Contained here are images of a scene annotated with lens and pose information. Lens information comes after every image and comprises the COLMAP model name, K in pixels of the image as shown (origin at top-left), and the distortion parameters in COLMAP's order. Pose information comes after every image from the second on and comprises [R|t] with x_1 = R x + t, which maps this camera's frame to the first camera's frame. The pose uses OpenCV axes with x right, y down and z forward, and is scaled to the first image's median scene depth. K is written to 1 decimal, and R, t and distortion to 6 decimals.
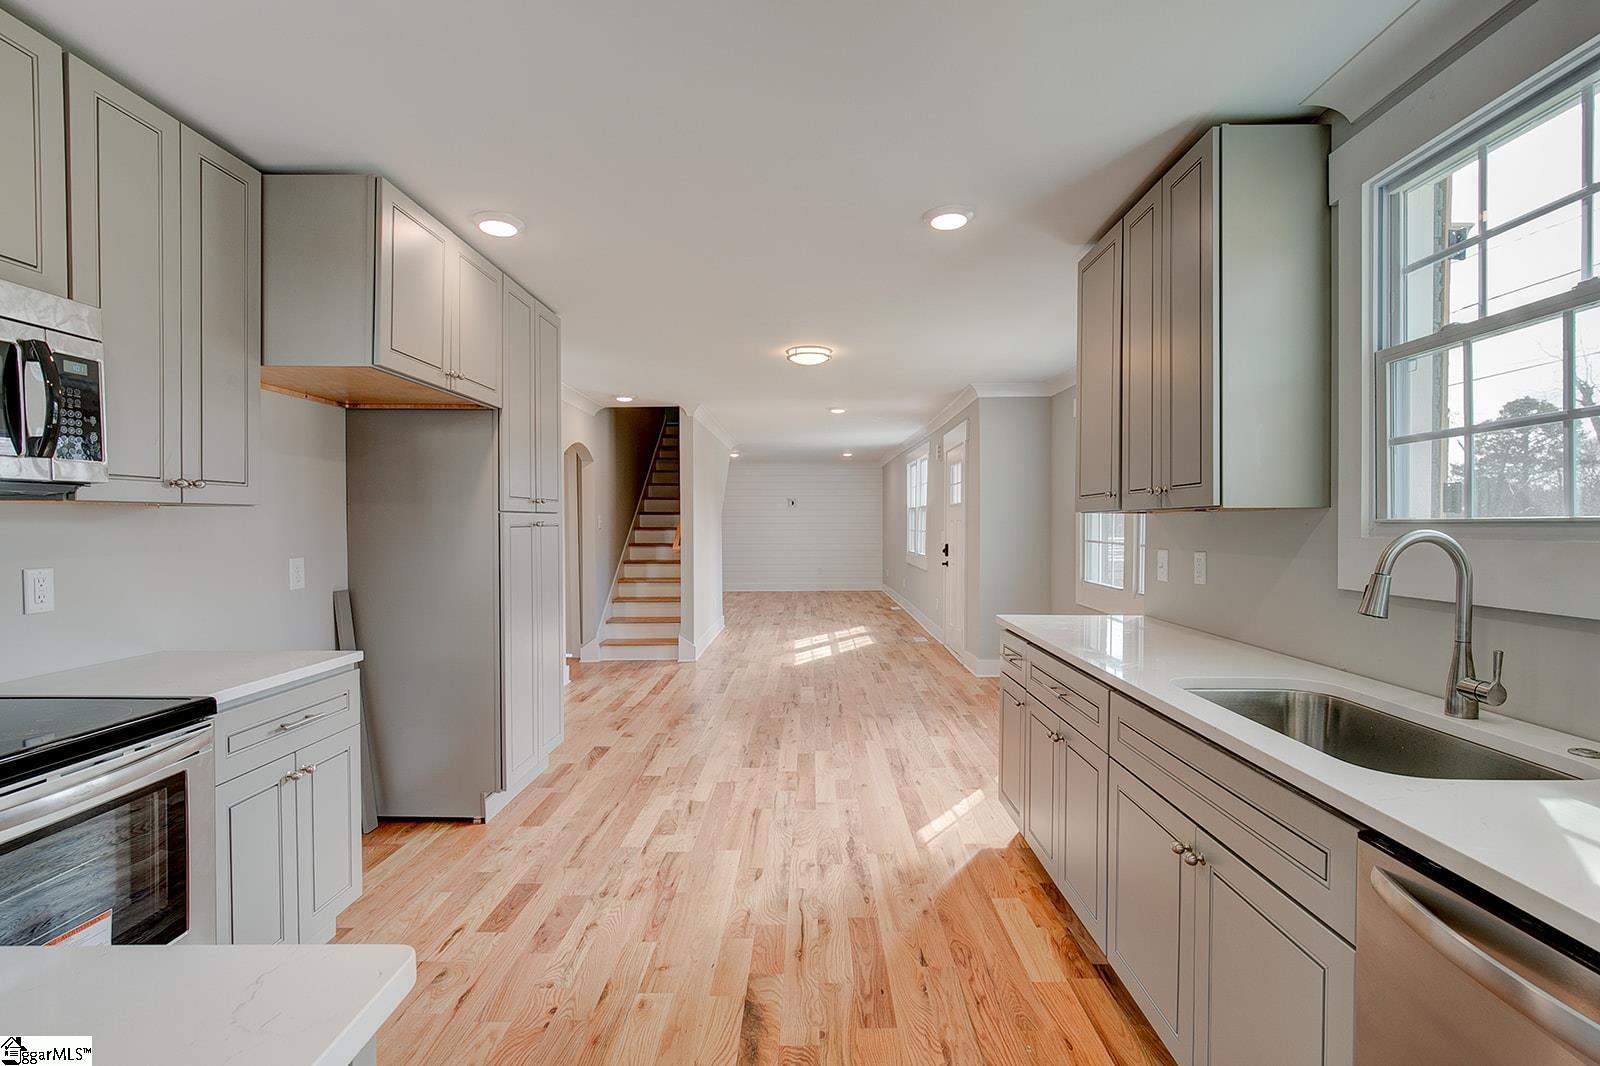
lens RADIAL K [[738.6, 0, 816.1], [0, 738.6, 531.7], [0, 0, 1]] dist [-0.012852, 0.000584]
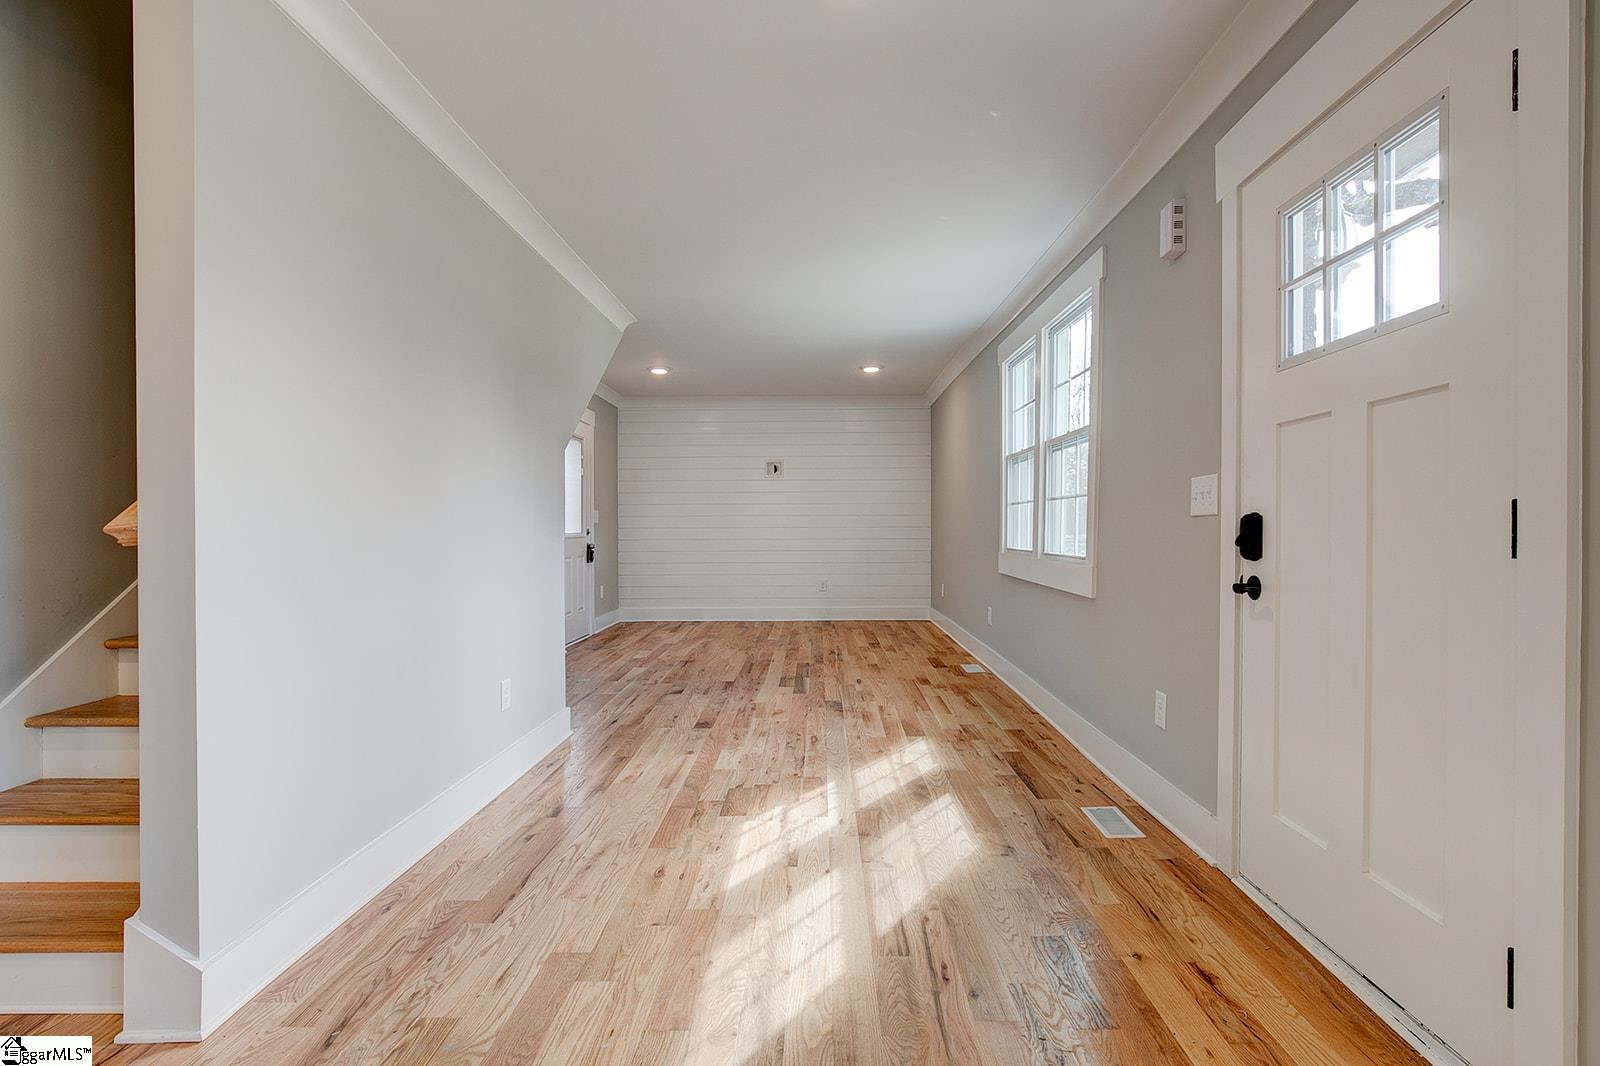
lens RADIAL K [[787.4, 0, 842.3], [0, 787.4, 533.2], [0, 0, 1]] dist [-0.016283, 0.003229]
pose [[0.999897, -0.000547, 0.014326, 0.060082], [0.000583, 0.999997, -0.002510, 0.065692], [-0.014325, 0.002518, 0.999894, 1.940621]]
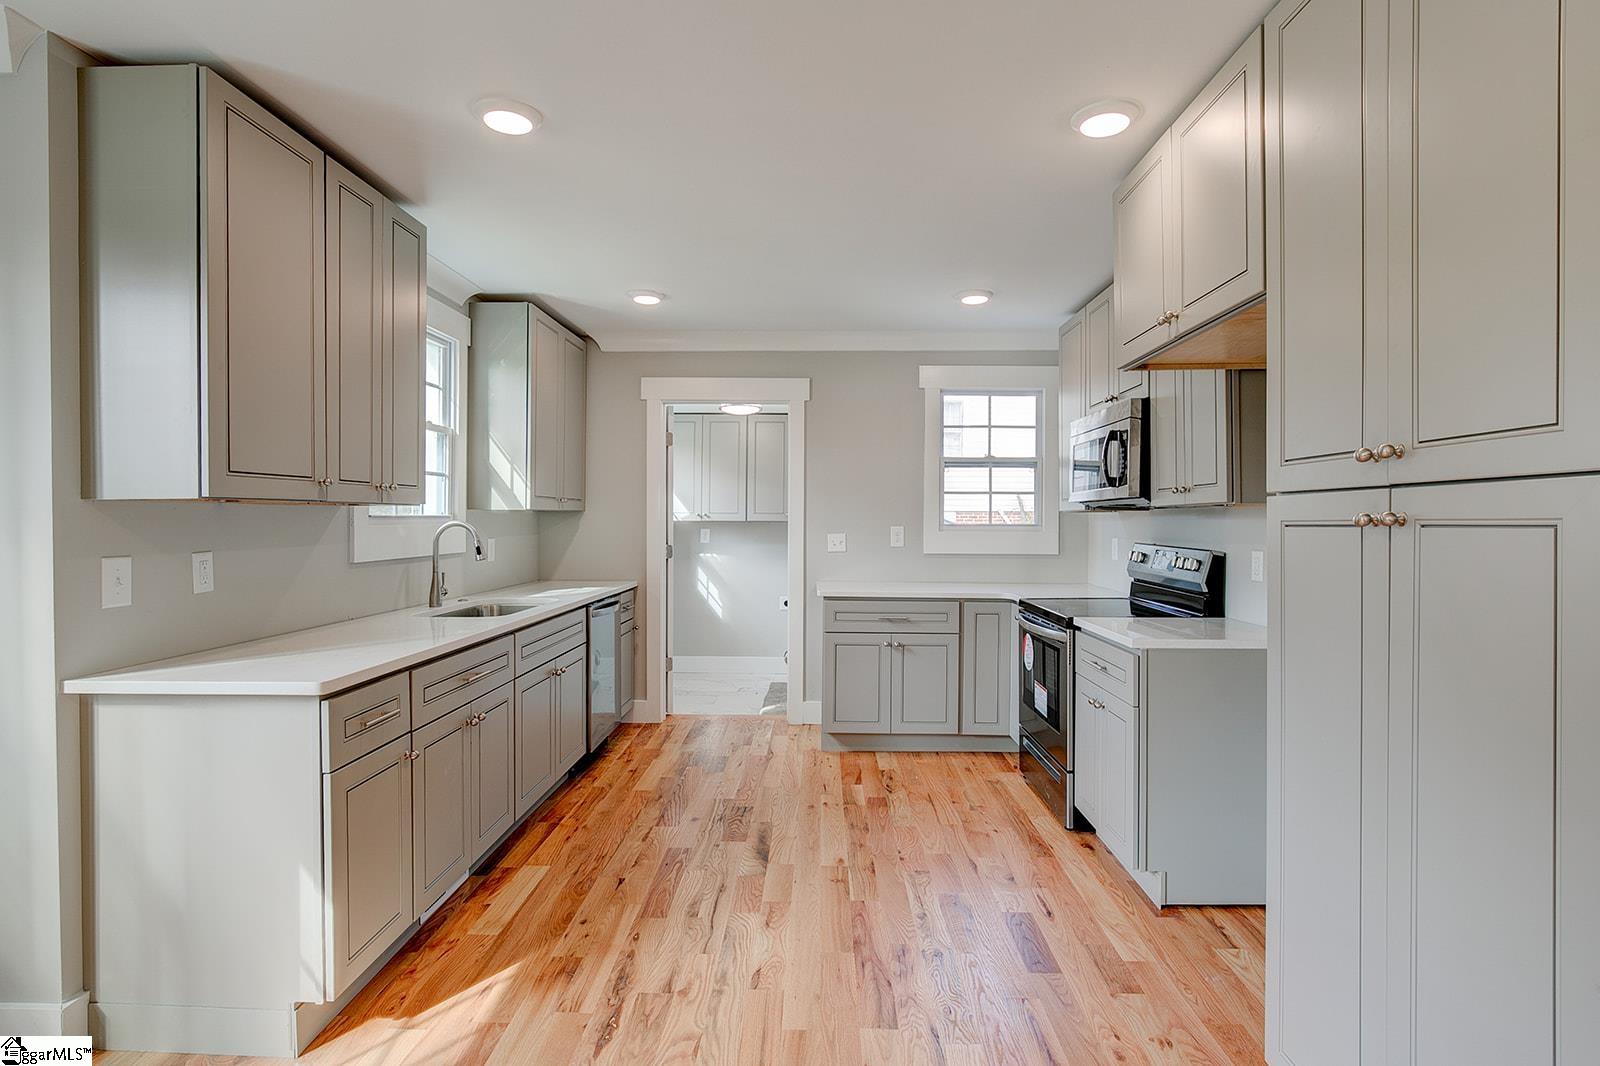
lens RADIAL K [[787.4, 0, 826.8], [0, 787.4, 516.7], [0, 0, 1]] dist [-0.016283, 0.003229]
pose [[-0.999997, -0.002000, -0.001006, -0.146812], [-0.002007, 0.999977, 0.006455, -0.017383], [0.000994, 0.006457, -0.999979, 1.771069]]
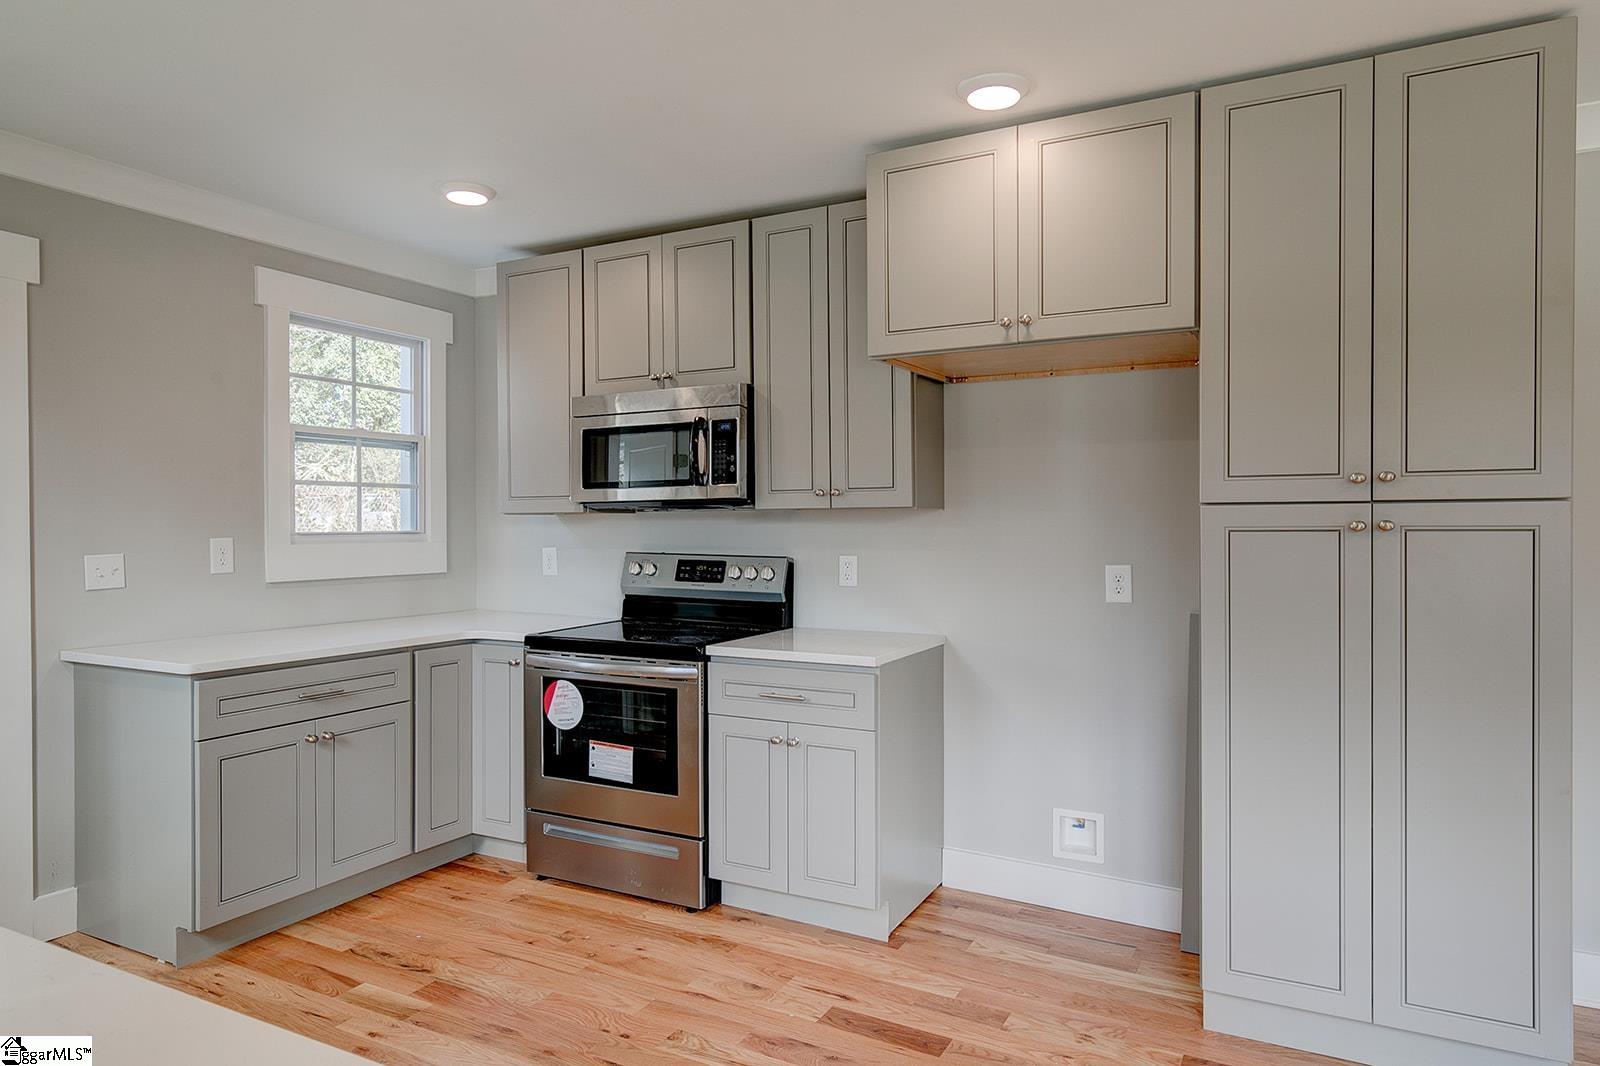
lens RADIAL K [[958.5, 0, 805.7], [0, 958.5, 532.2], [0, 0, 1]] dist [-0.003268, 0.002889]
pose [[-0.459702, 0.012901, -0.887979, 0.444474], [-0.006559, 0.999818, 0.017922, -0.019250], [0.888049, 0.014063, -0.459534, 1.240828]]
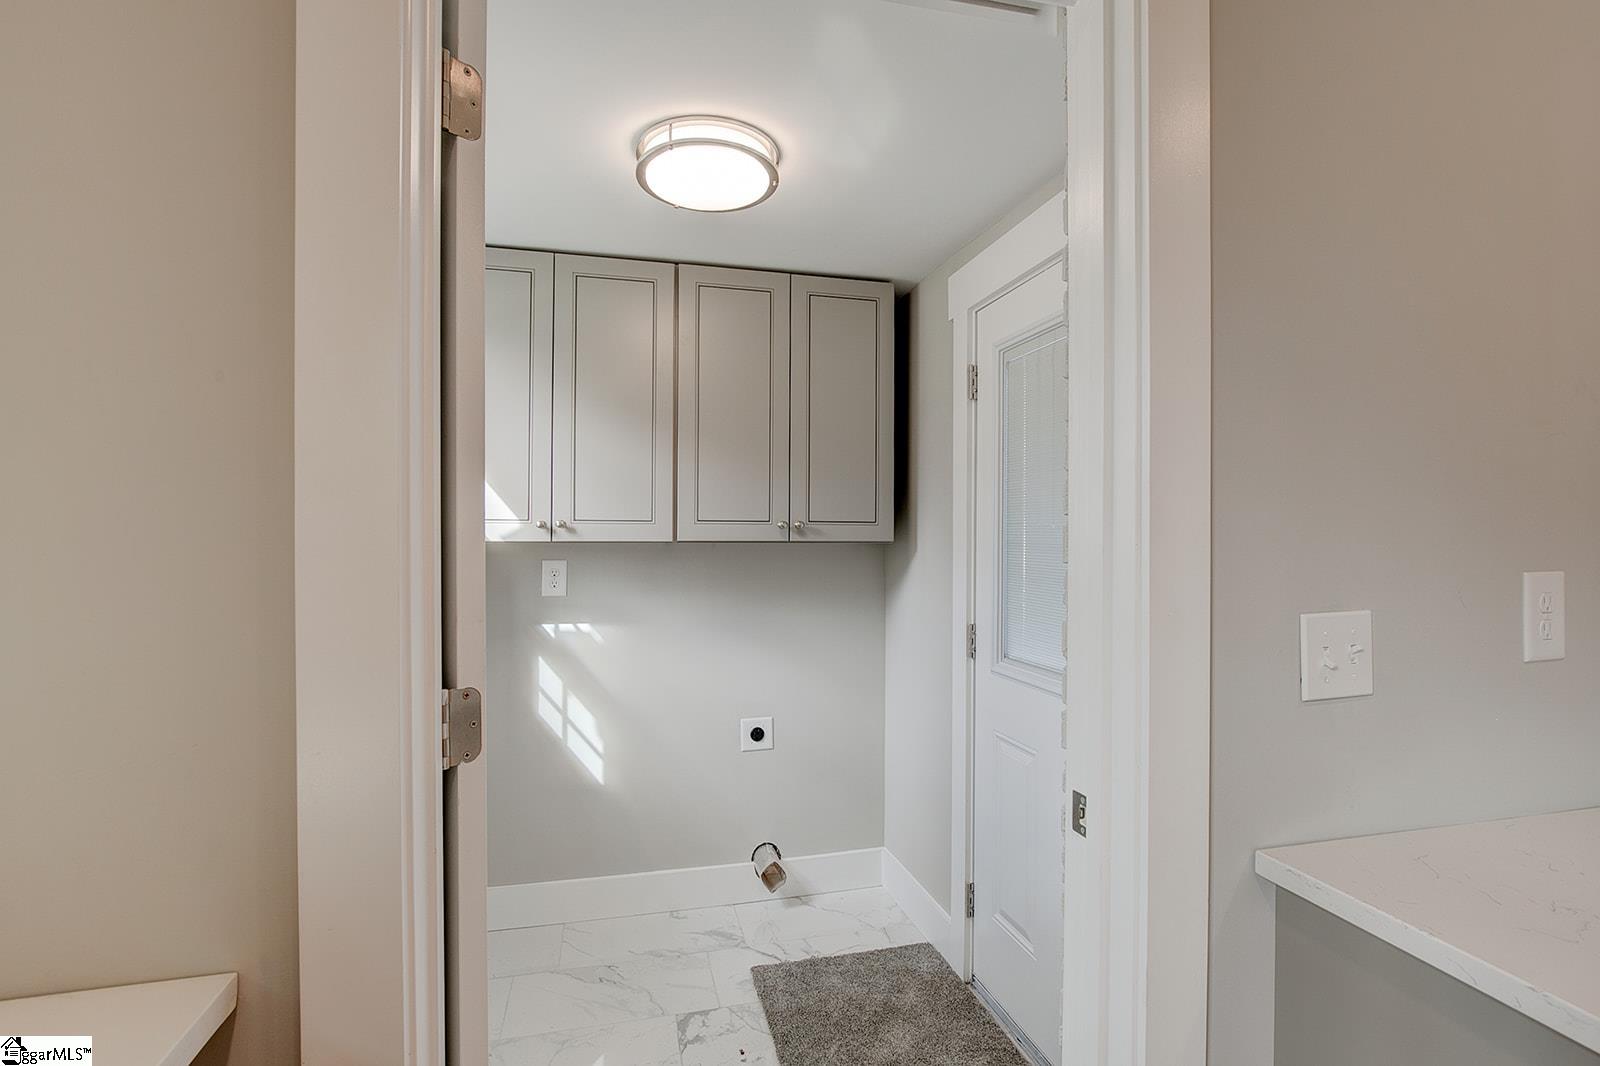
lens RADIAL K [[738.6, 0, 793.9], [0, 738.6, 536.1], [0, 0, 1]] dist [-0.012852, 0.000584]
pose [[-0.971112, 0.005092, -0.238569, 0.160012], [0.000979, 0.999849, 0.017355, -0.009363], [0.238621, 0.016620, -0.970971, 0.279436]]
